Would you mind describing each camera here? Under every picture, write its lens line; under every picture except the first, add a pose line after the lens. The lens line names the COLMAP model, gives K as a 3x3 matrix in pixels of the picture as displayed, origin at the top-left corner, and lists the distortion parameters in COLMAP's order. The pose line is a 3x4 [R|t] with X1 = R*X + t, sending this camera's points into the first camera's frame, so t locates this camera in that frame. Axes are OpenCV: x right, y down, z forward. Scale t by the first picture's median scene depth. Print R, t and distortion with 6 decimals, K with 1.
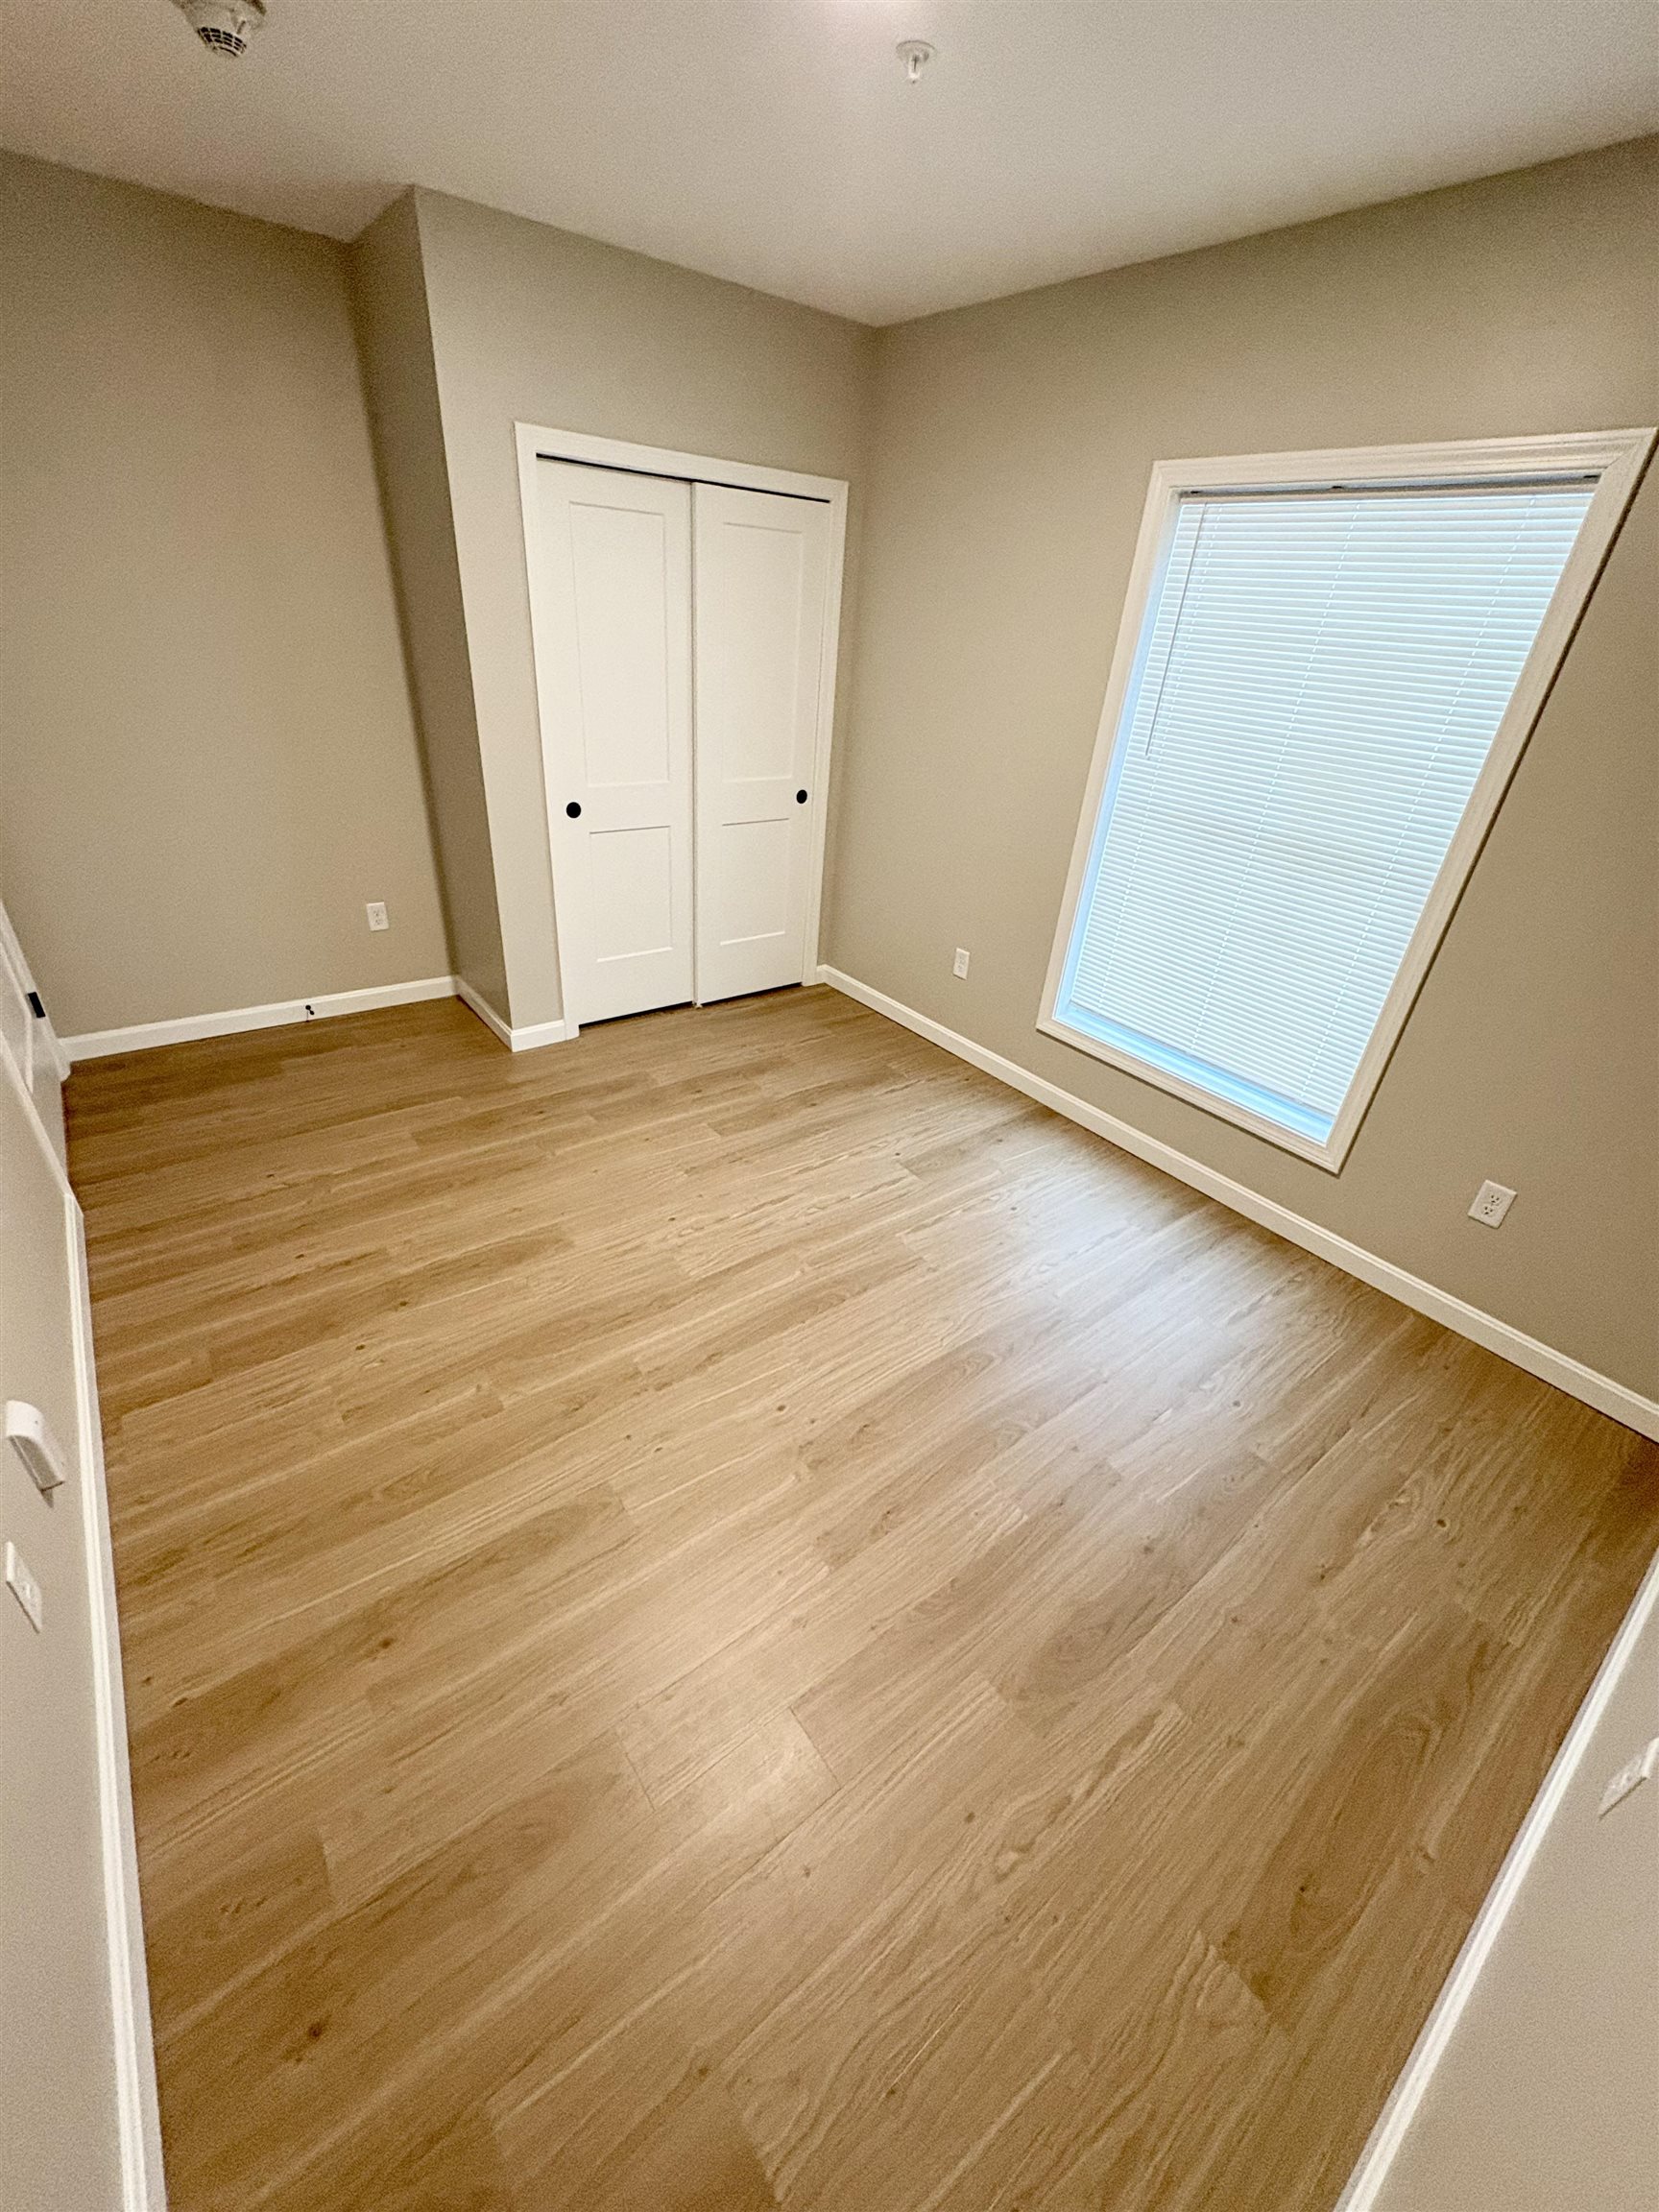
lens RADIAL K [[876.6, 0, 826.0], [0, 876.6, 1112.1], [0, 0, 1]] dist [0.000859, -0.000359]
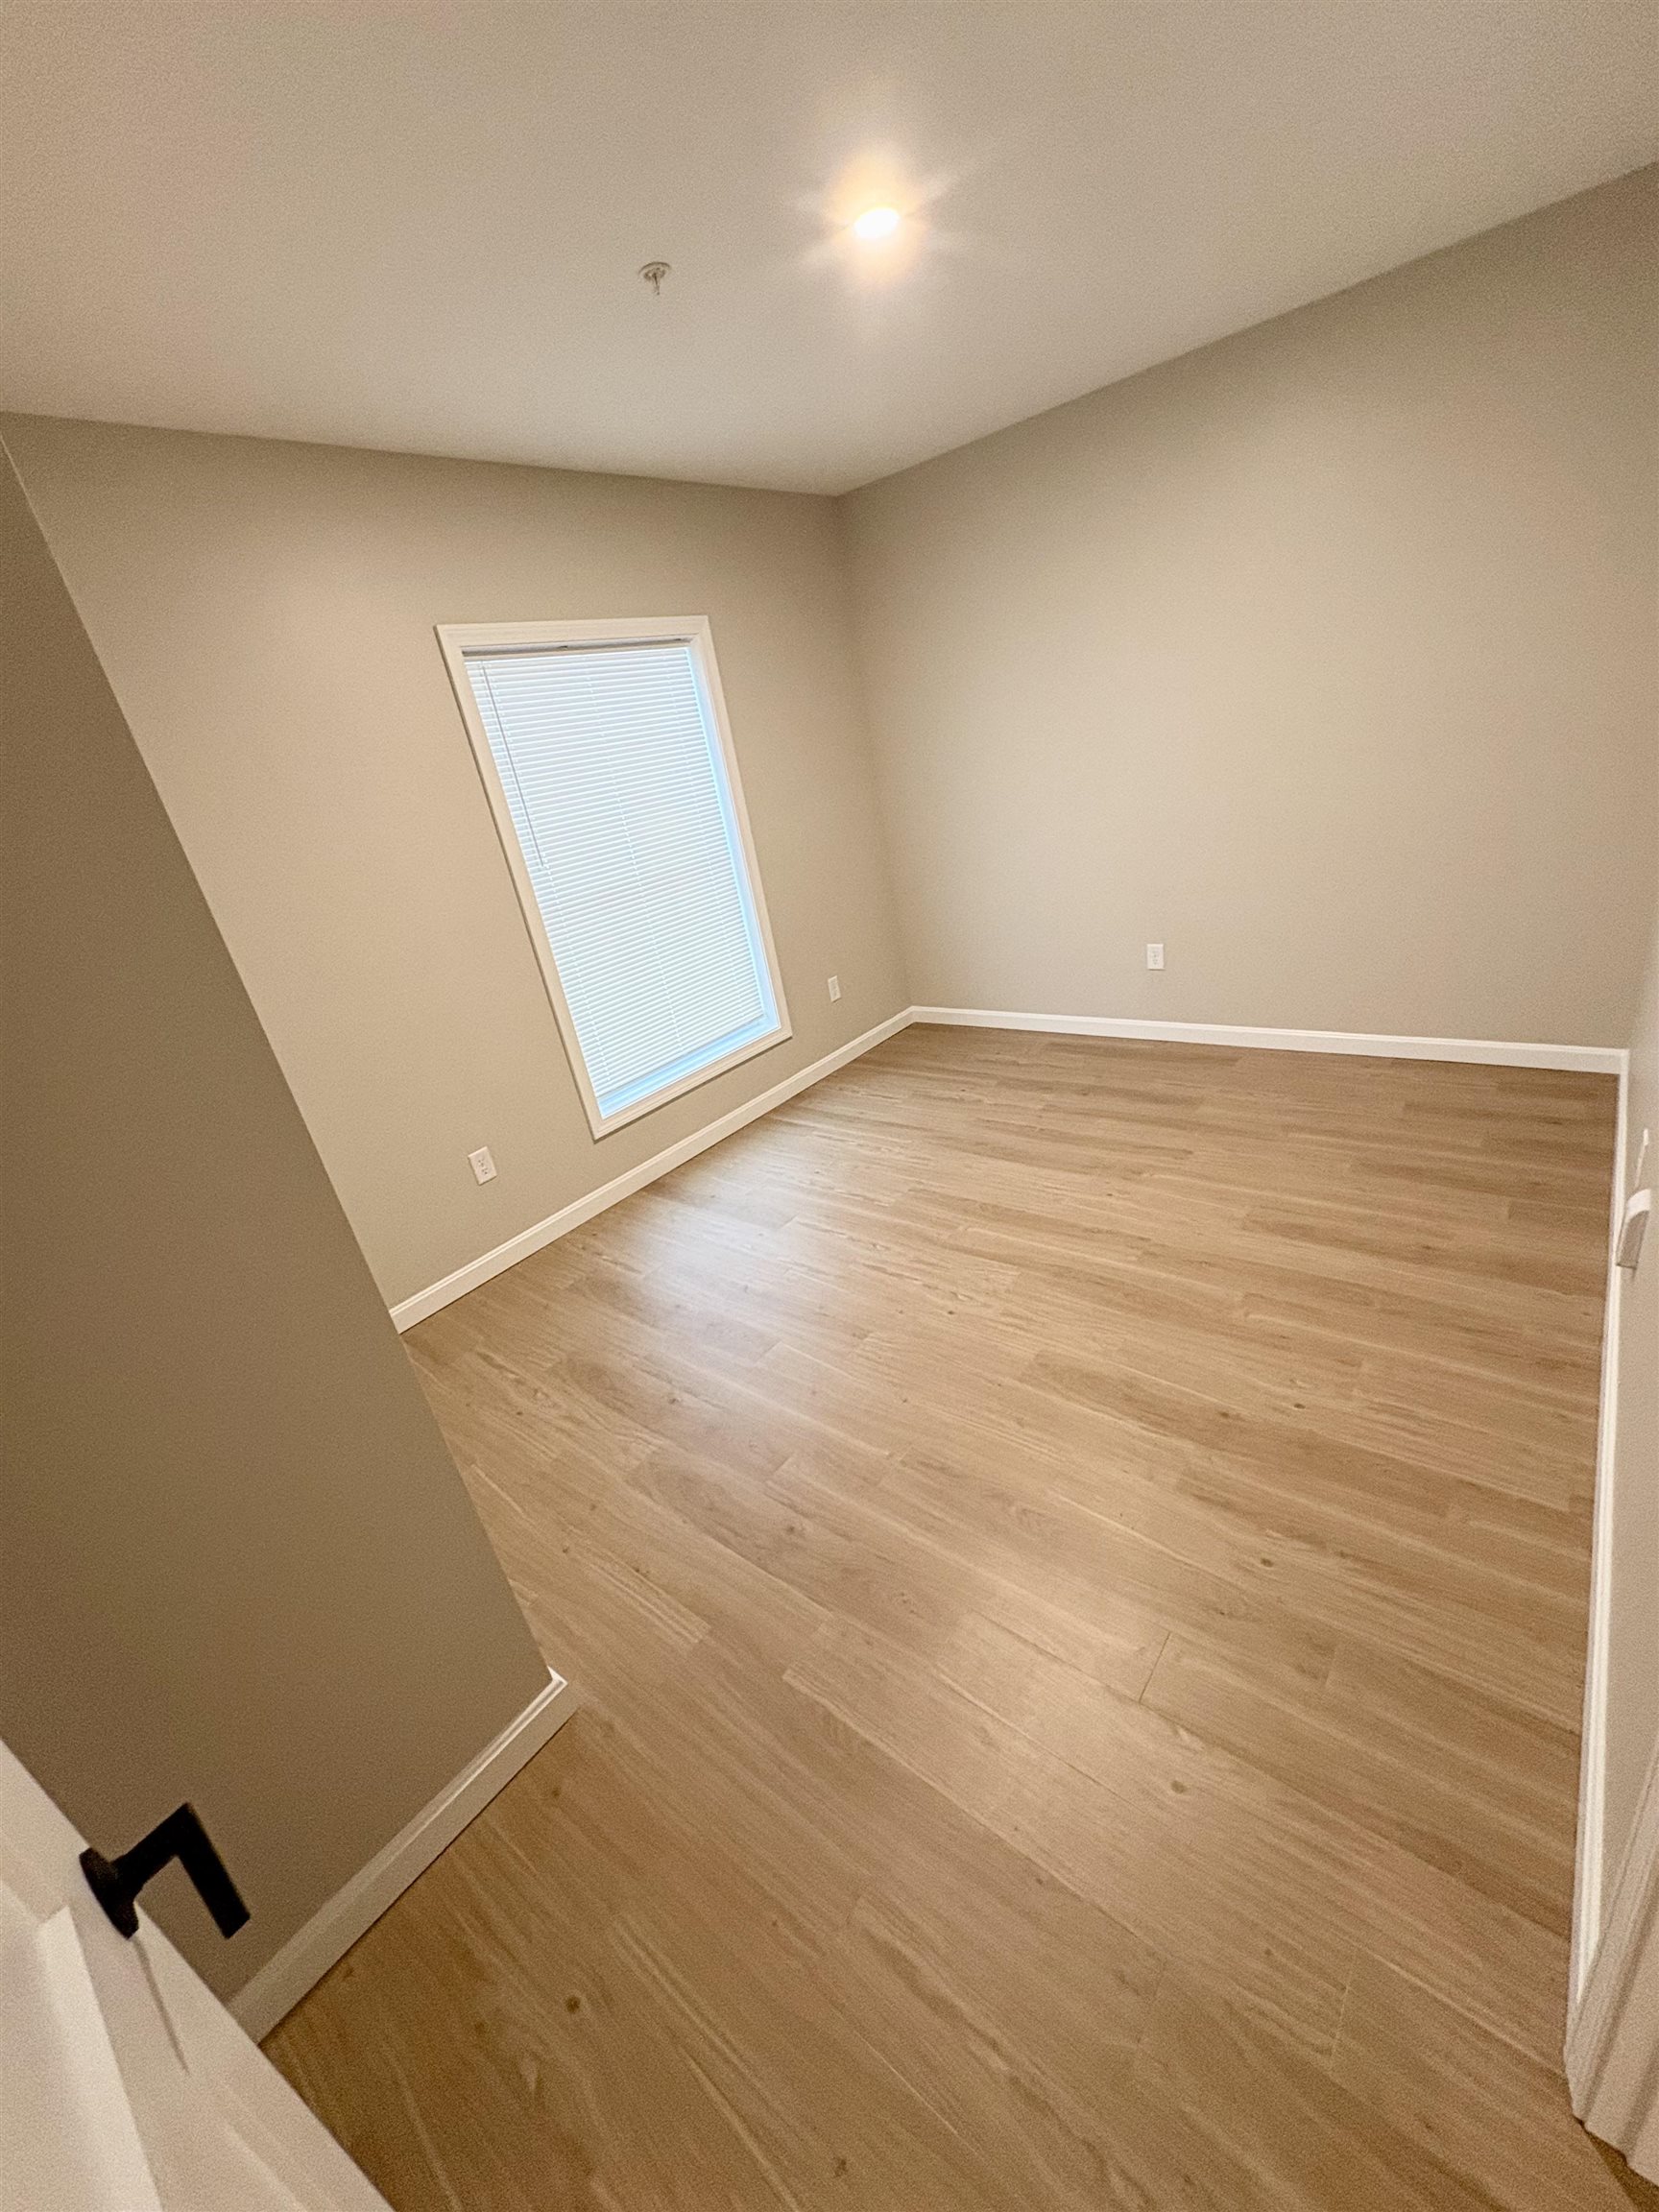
lens RADIAL K [[876.6, 0, 836.6], [0, 876.6, 1109.3], [0, 0, 1]] dist [0.000859, -0.000359]
pose [[-0.244718, -0.402568, 0.882072, -1.147159], [0.616172, 0.637840, 0.462051, -0.678608], [-0.748628, 0.656581, 0.091960, 1.125538]]
